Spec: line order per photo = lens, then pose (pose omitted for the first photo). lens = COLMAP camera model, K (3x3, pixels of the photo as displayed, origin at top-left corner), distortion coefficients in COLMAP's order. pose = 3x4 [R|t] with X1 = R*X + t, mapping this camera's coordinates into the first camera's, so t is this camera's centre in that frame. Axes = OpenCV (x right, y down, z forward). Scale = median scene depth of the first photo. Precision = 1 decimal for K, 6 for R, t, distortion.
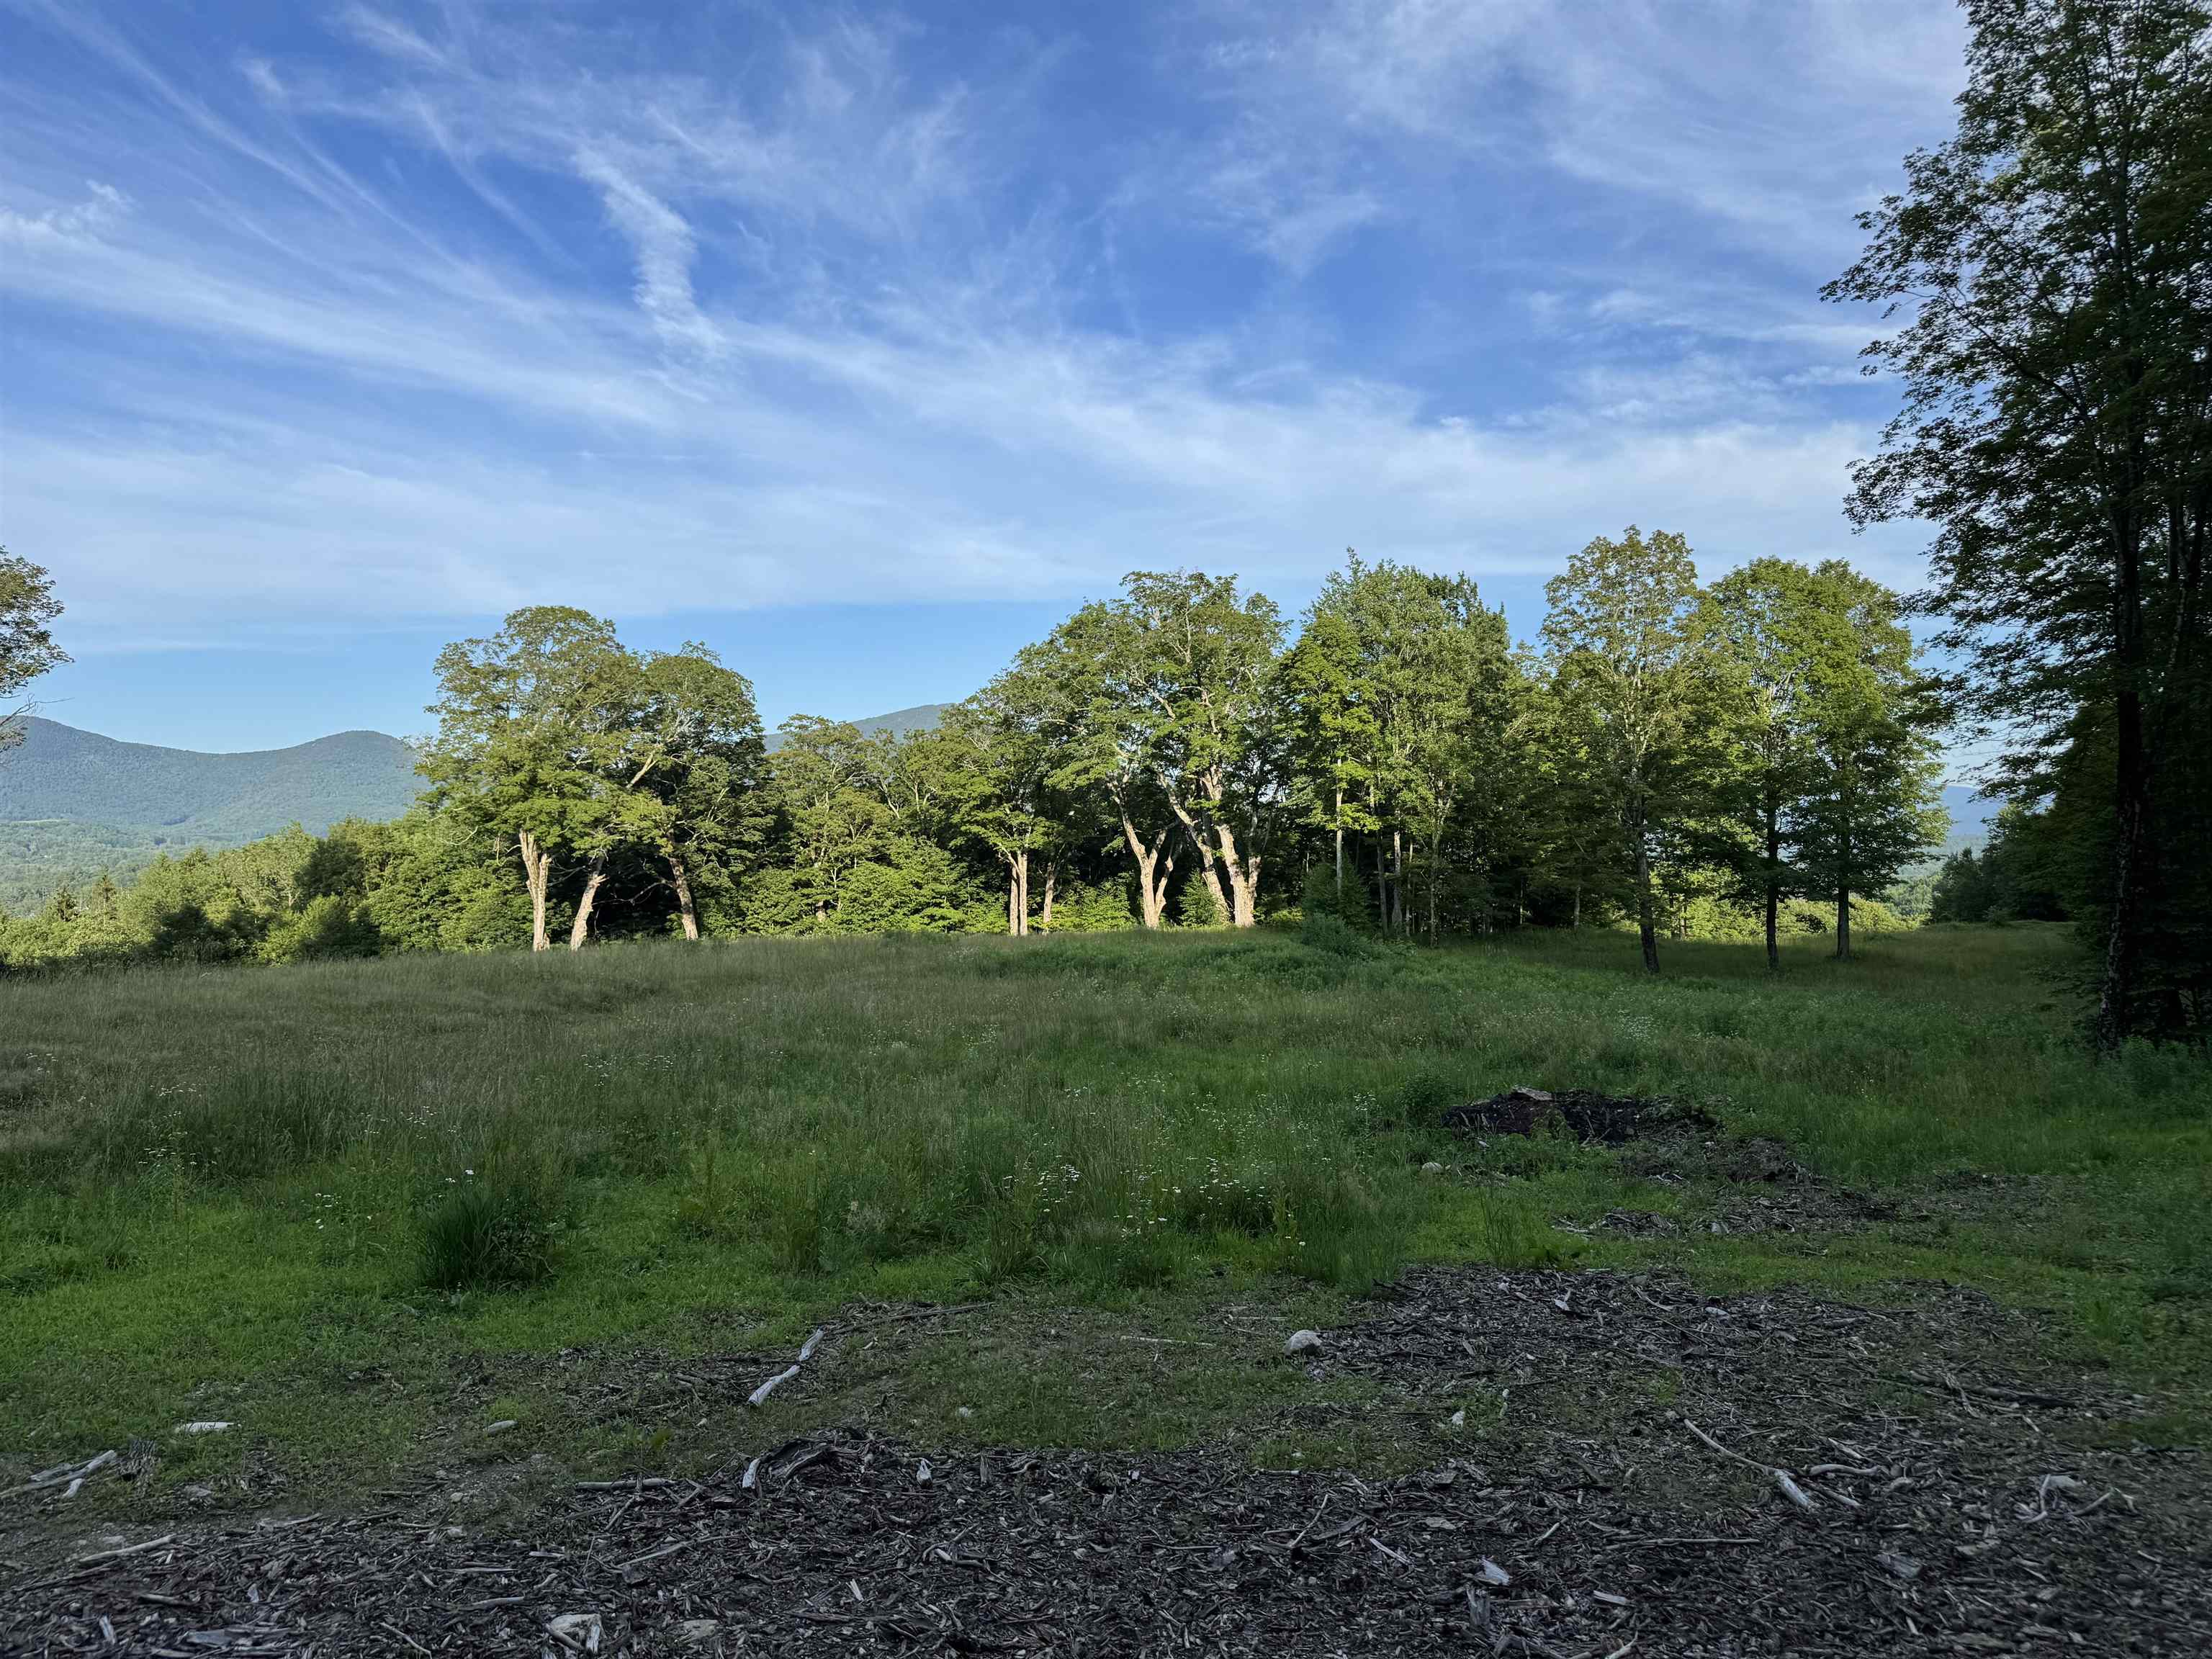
lens RADIAL K [[1560.6, 0, 1087.6], [0, 1560.6, 824.8], [0, 0, 1]] dist [0.048487, -0.048718]
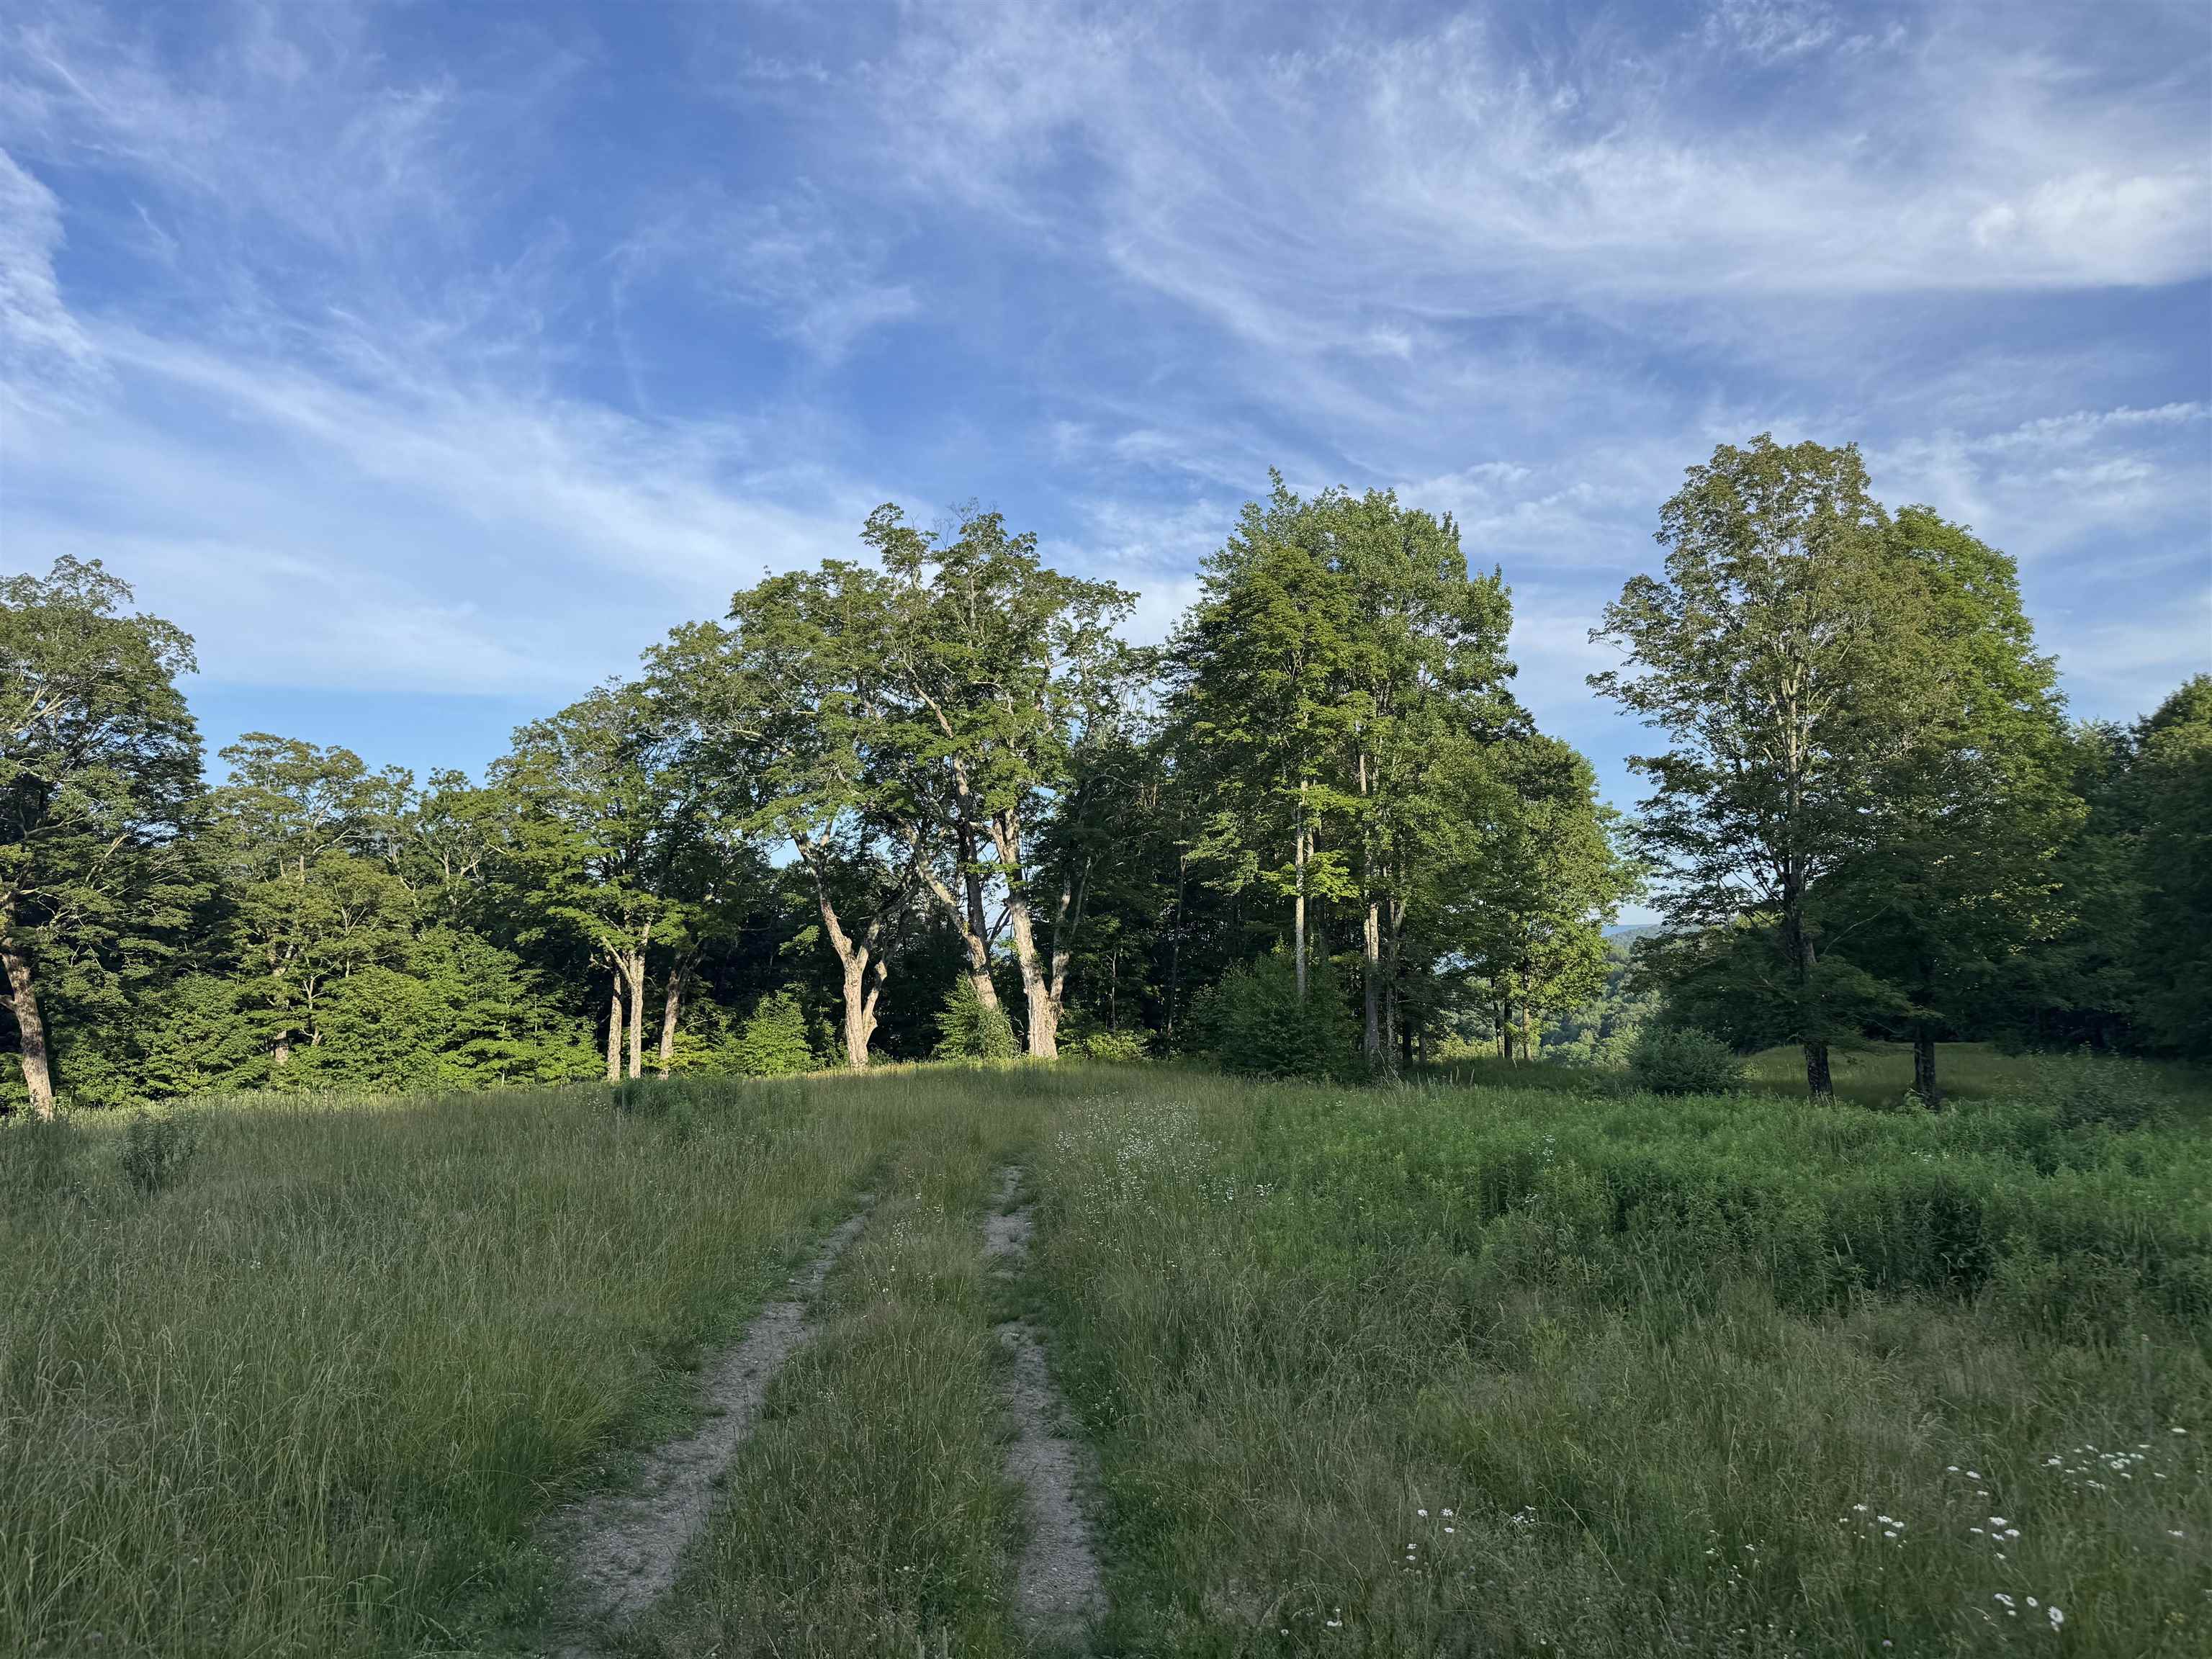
lens RADIAL K [[1560.6, 0, 1087.6], [0, 1560.6, 824.8], [0, 0, 1]] dist [0.048487, -0.048718]
pose [[0.939874, 0.037854, 0.339418, -0.087181], [-0.007590, 0.995908, -0.090051, 0.021657], [-0.341438, 0.082061, 0.936315, 0.305806]]
